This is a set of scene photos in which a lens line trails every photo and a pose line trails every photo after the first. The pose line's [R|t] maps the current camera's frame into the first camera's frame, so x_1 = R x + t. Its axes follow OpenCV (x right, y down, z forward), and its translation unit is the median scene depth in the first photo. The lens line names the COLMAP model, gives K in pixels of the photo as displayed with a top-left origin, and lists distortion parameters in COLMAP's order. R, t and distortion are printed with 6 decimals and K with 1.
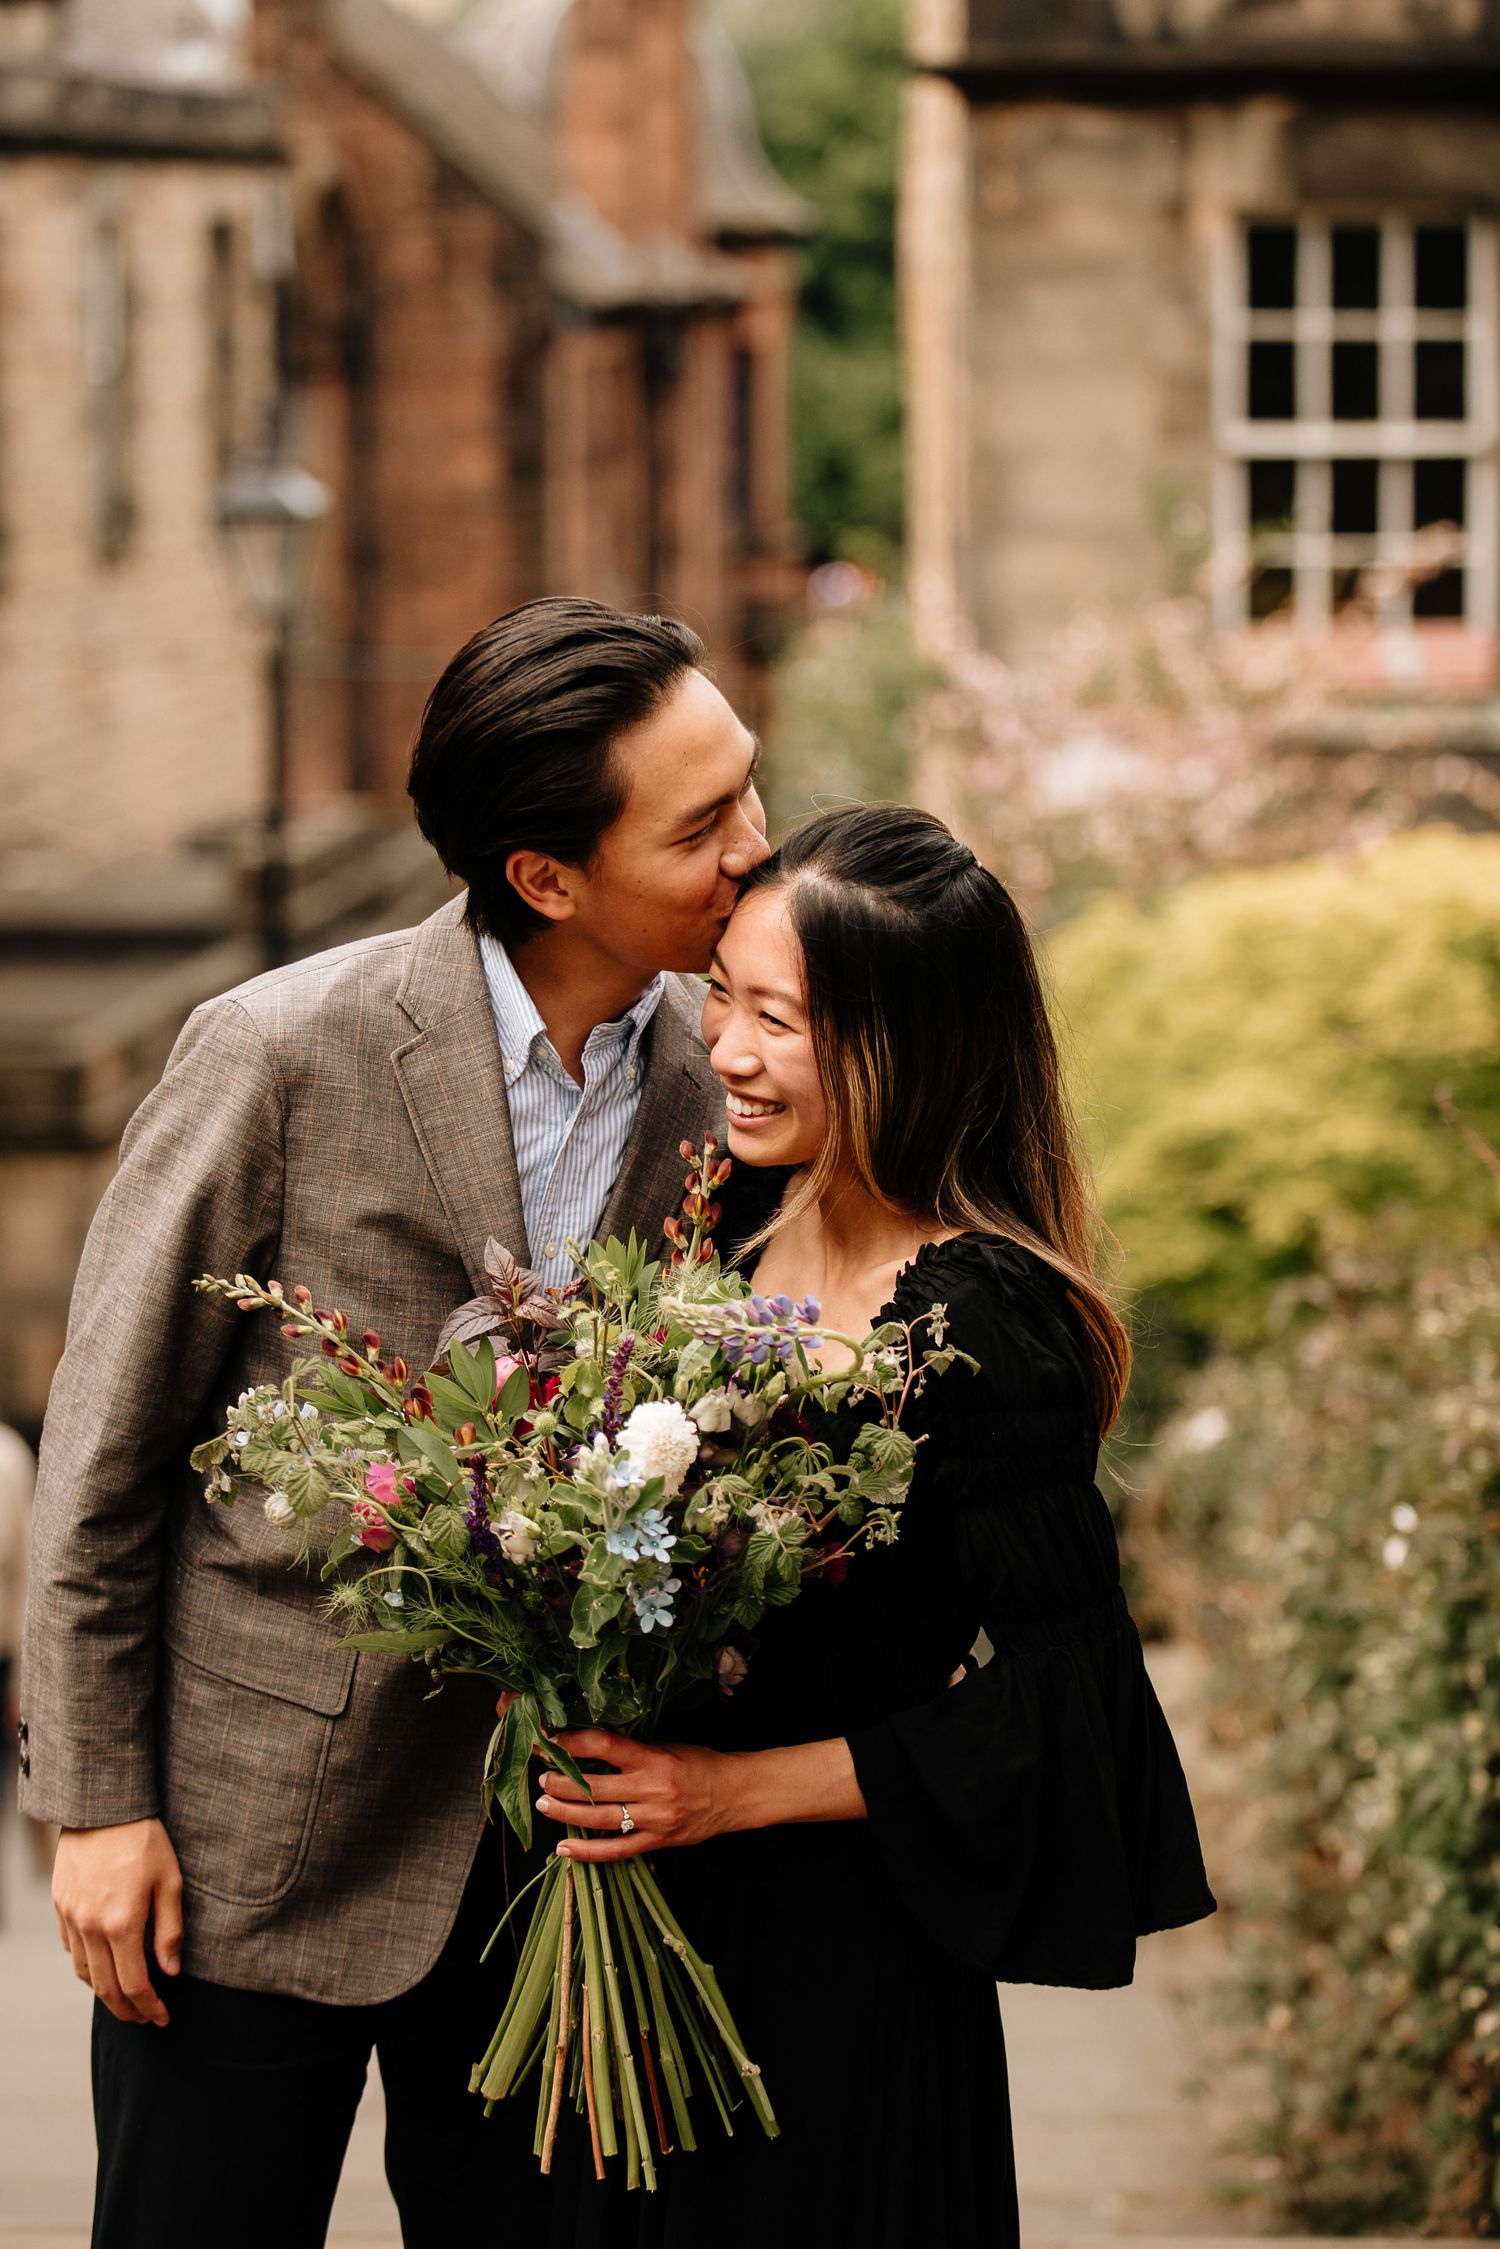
lens RADIAL K [[6705.1, 0, 750.1], [0, 6705.1, 1125.0], [0, 0, 1]] dist [0.009740, -1.132158]
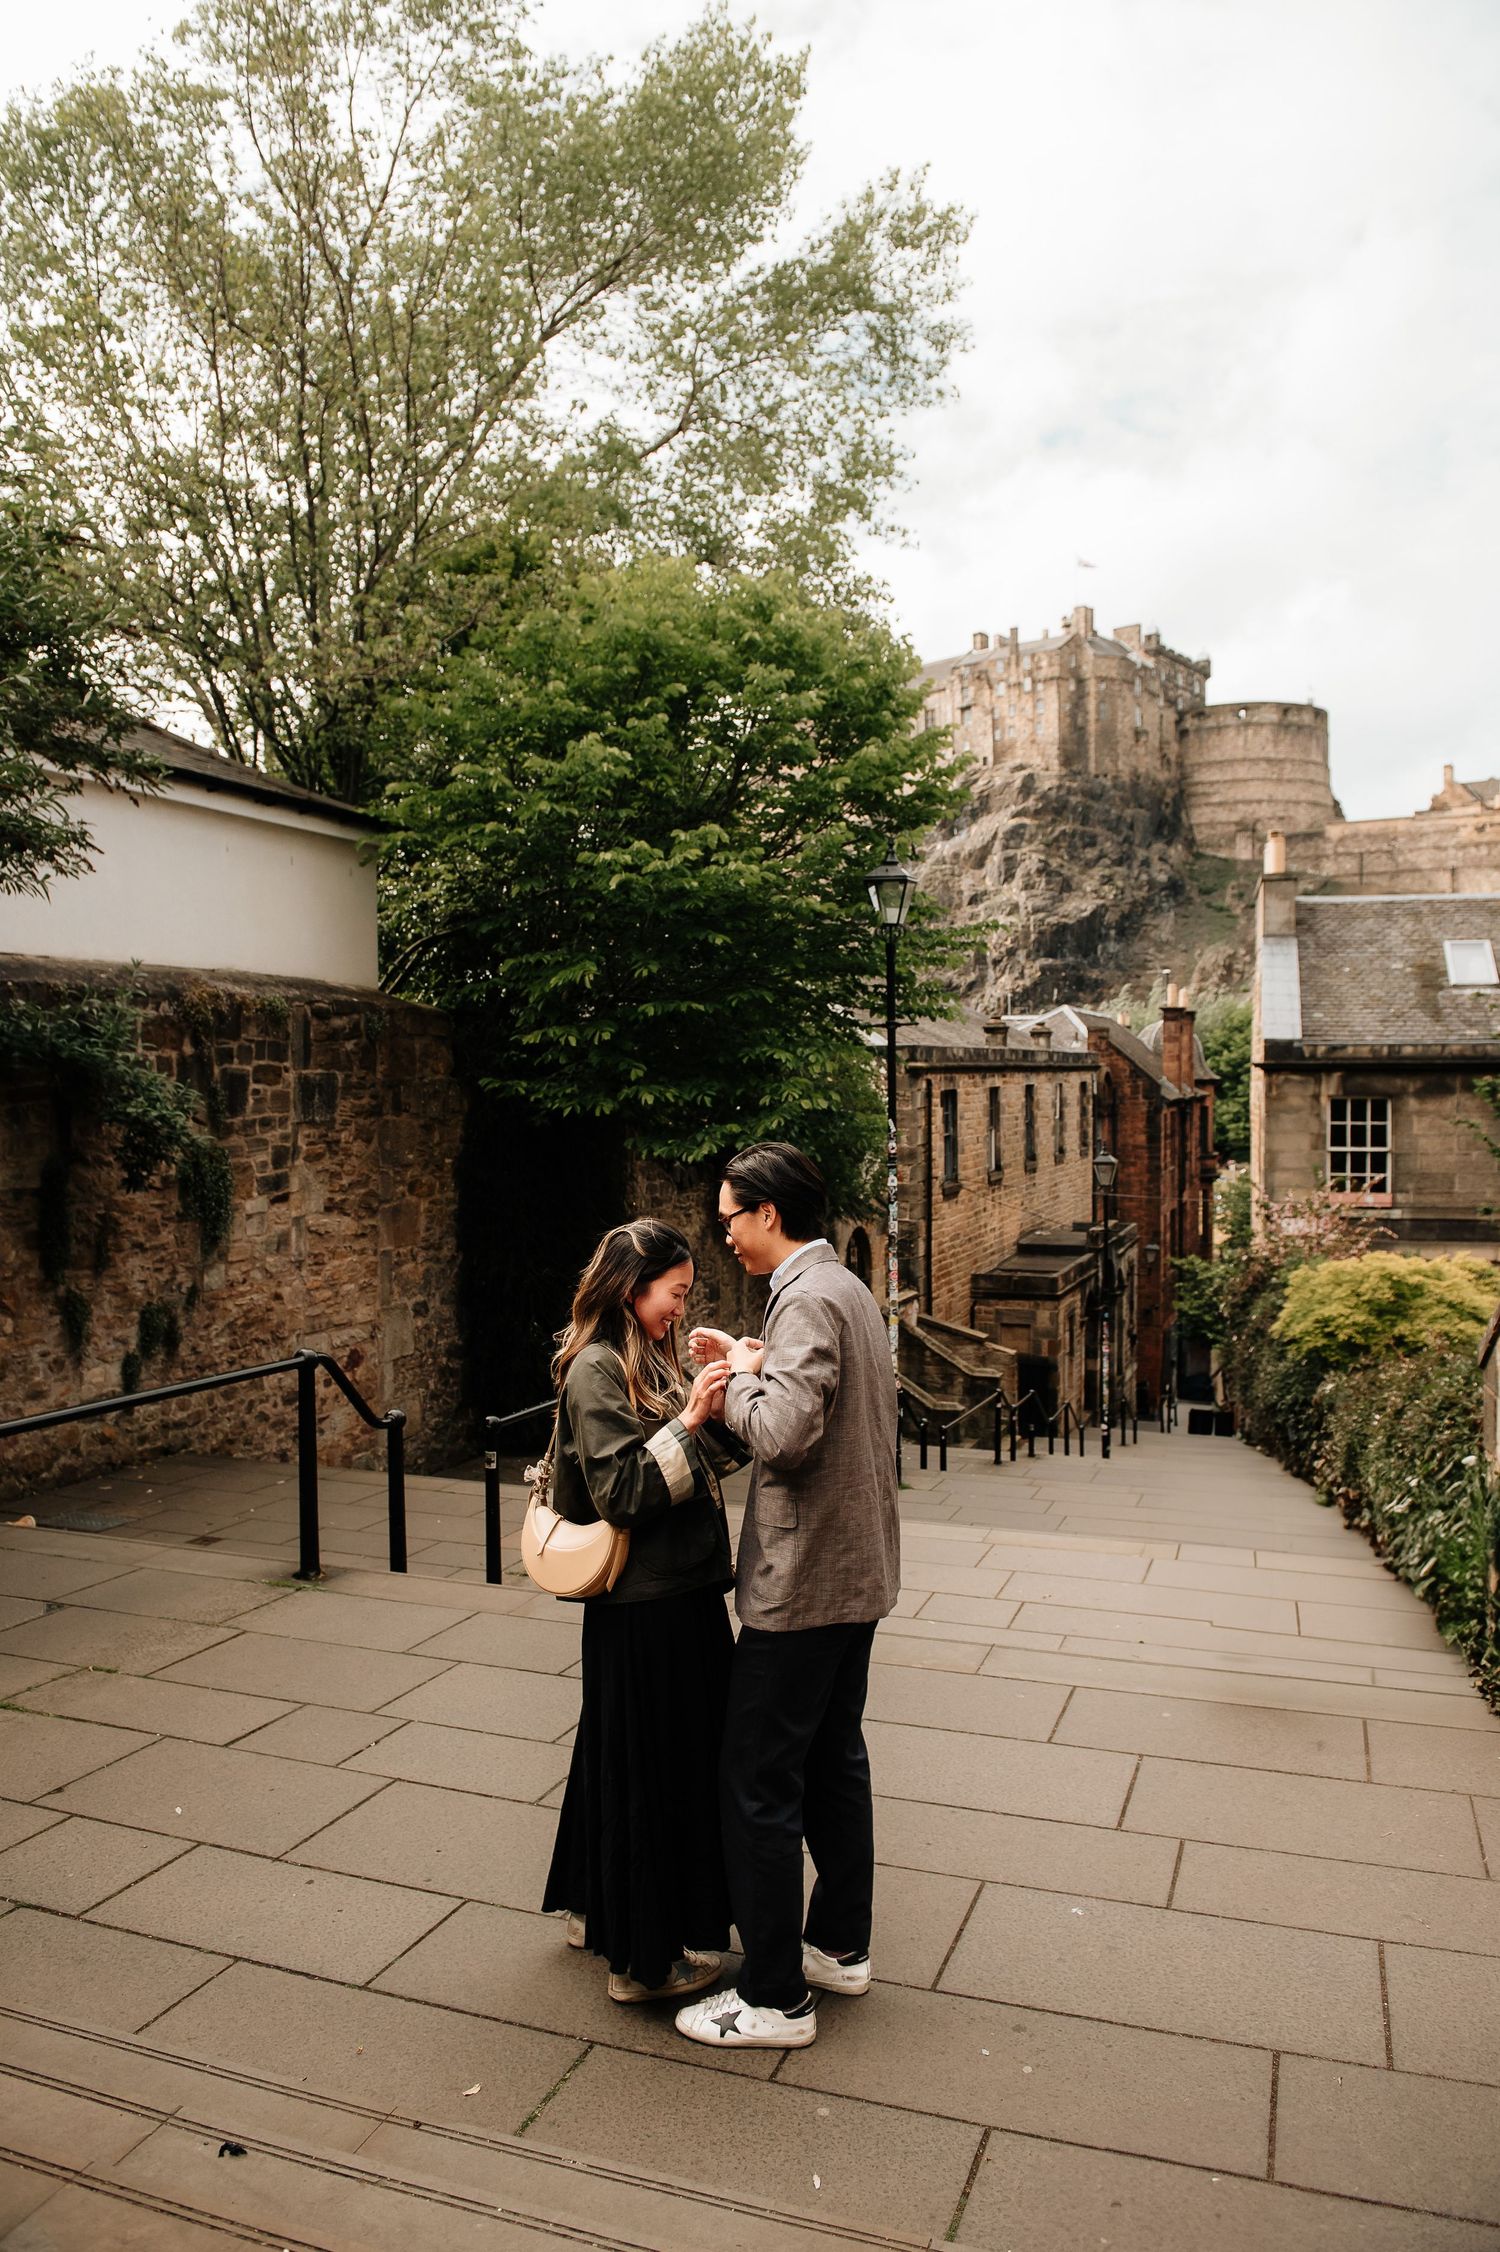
lens RADIAL K [[1596.7, 0, 743.7], [0, 1596.7, 1109.1], [0, 0, 1]] dist [-0.043984, -0.001666]
pose [[0.961271, 0.007907, -0.275491, -0.009939], [-0.037095, 0.994205, -0.100902, -0.009241], [0.273096, 0.107214, 0.955993, -0.096618]]
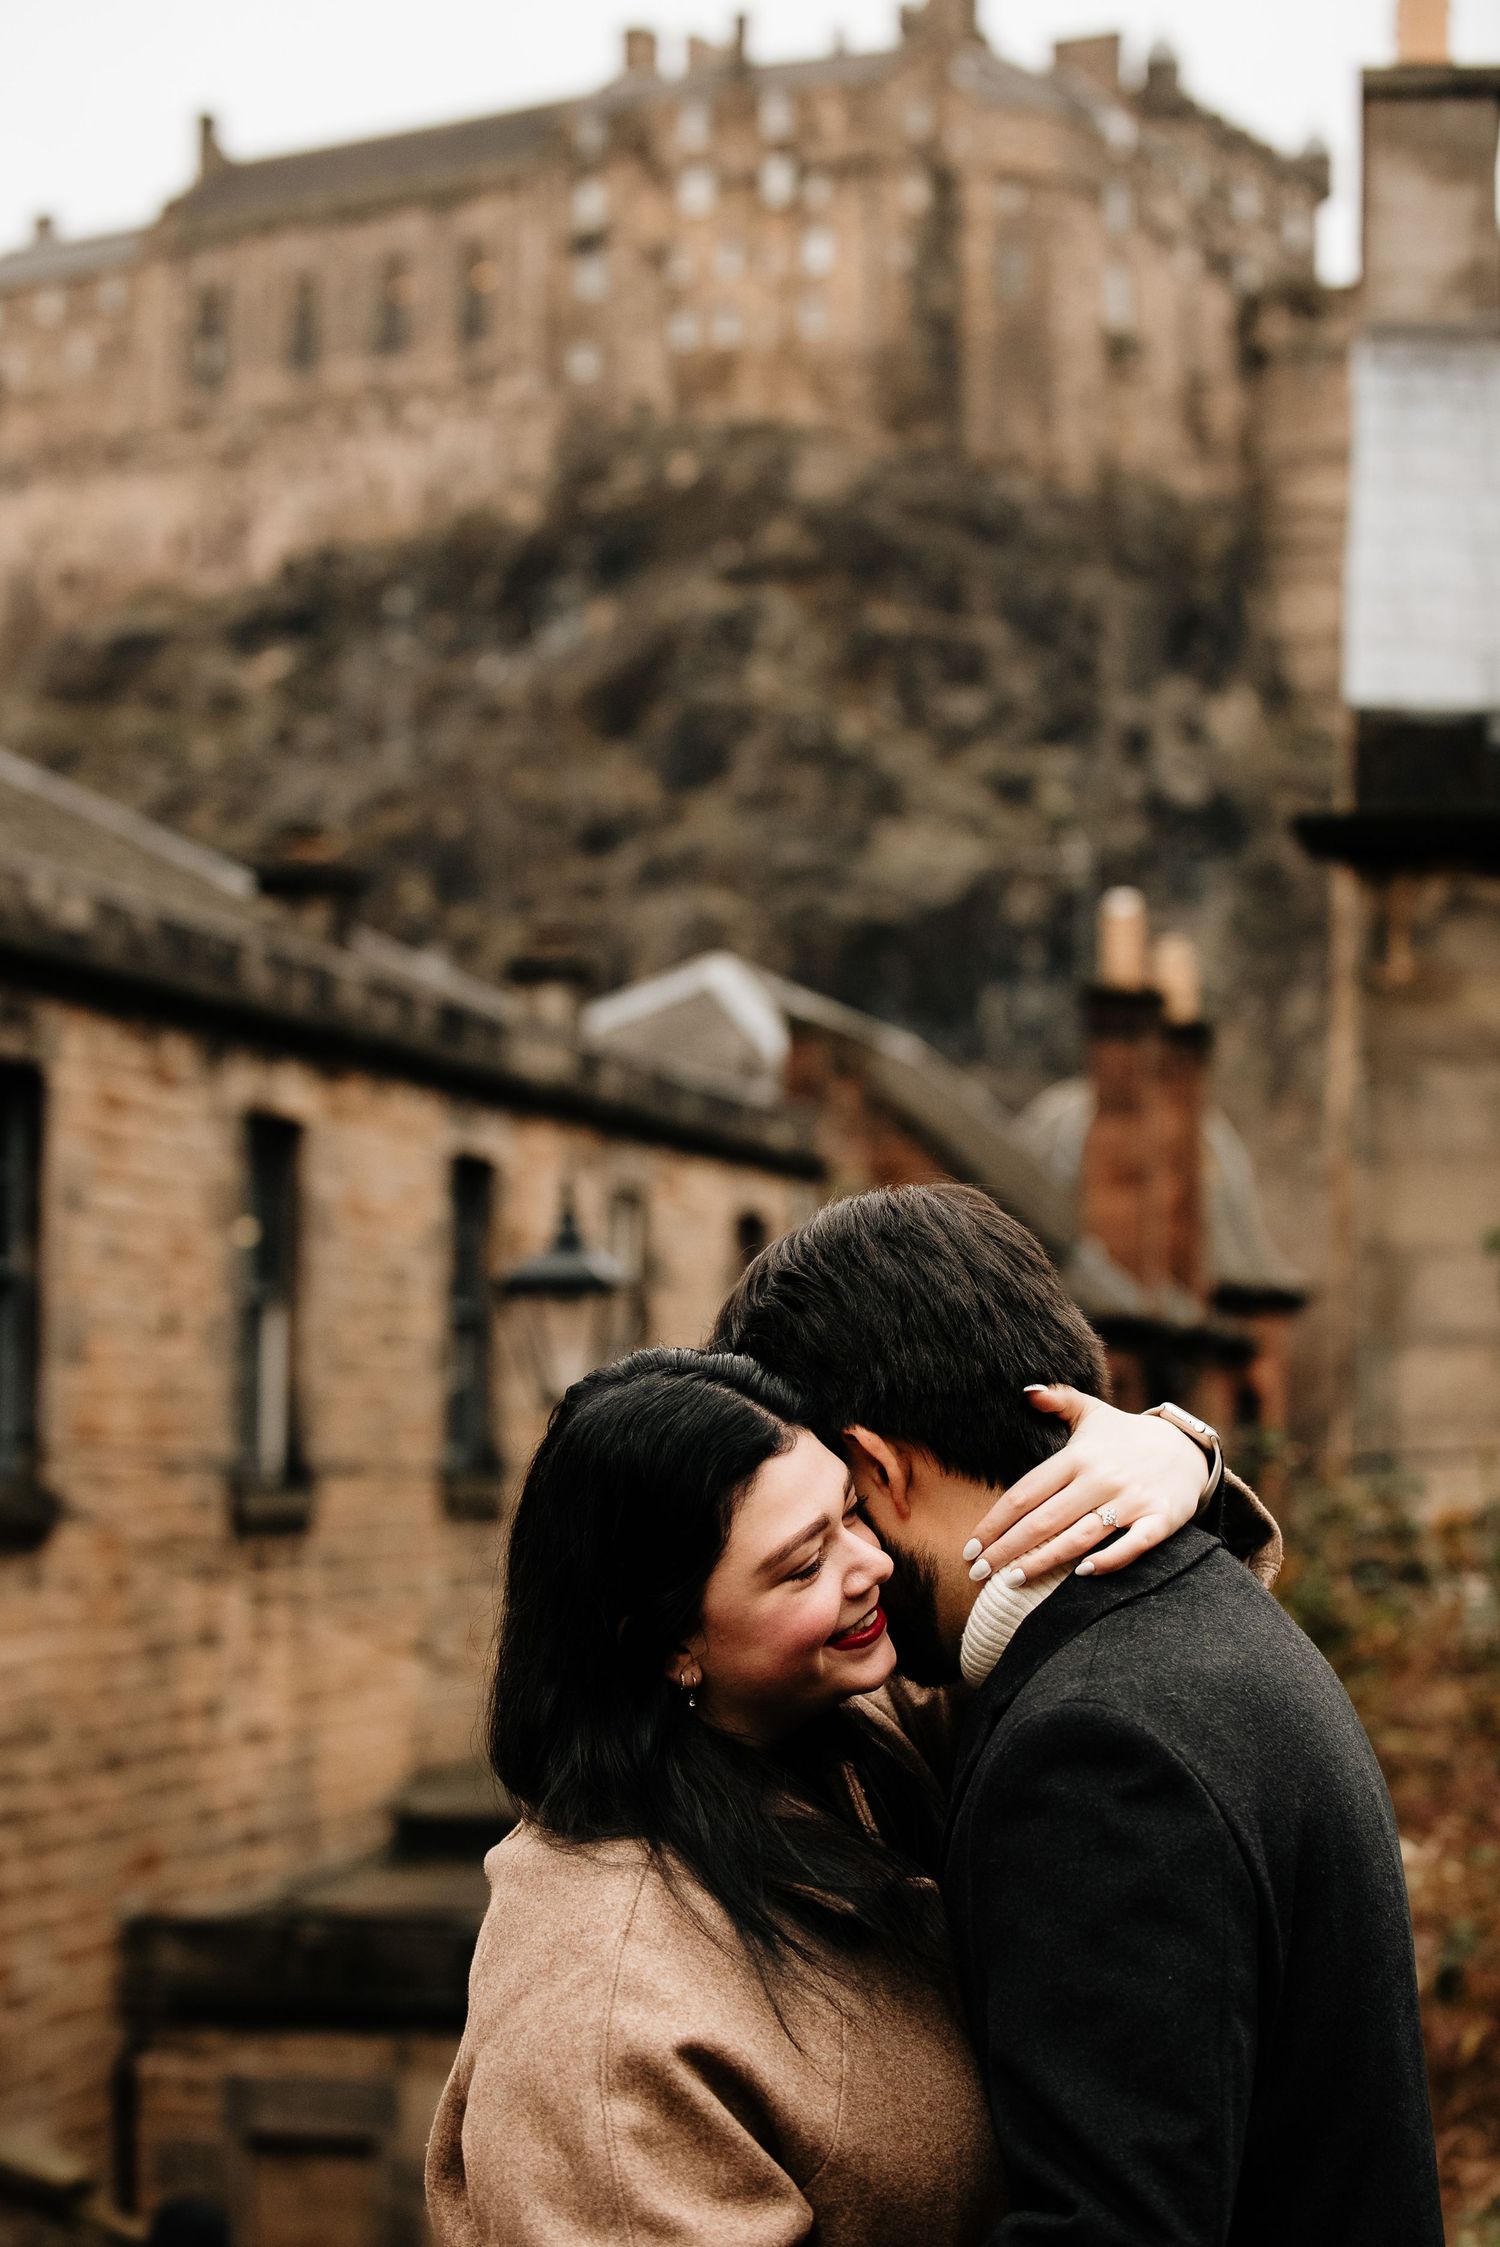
lens RADIAL K [[5120.1, 0, 751.2], [0, 5120.1, 1127.2], [0, 0, 1]] dist [-0.431750, -0.110239]
pose [[0.993889, 0.012148, -0.109714, 0.025321], [-0.032399, 0.982255, -0.184733, 0.012037], [0.105523, 0.187158, 0.976646, 0.317320]]
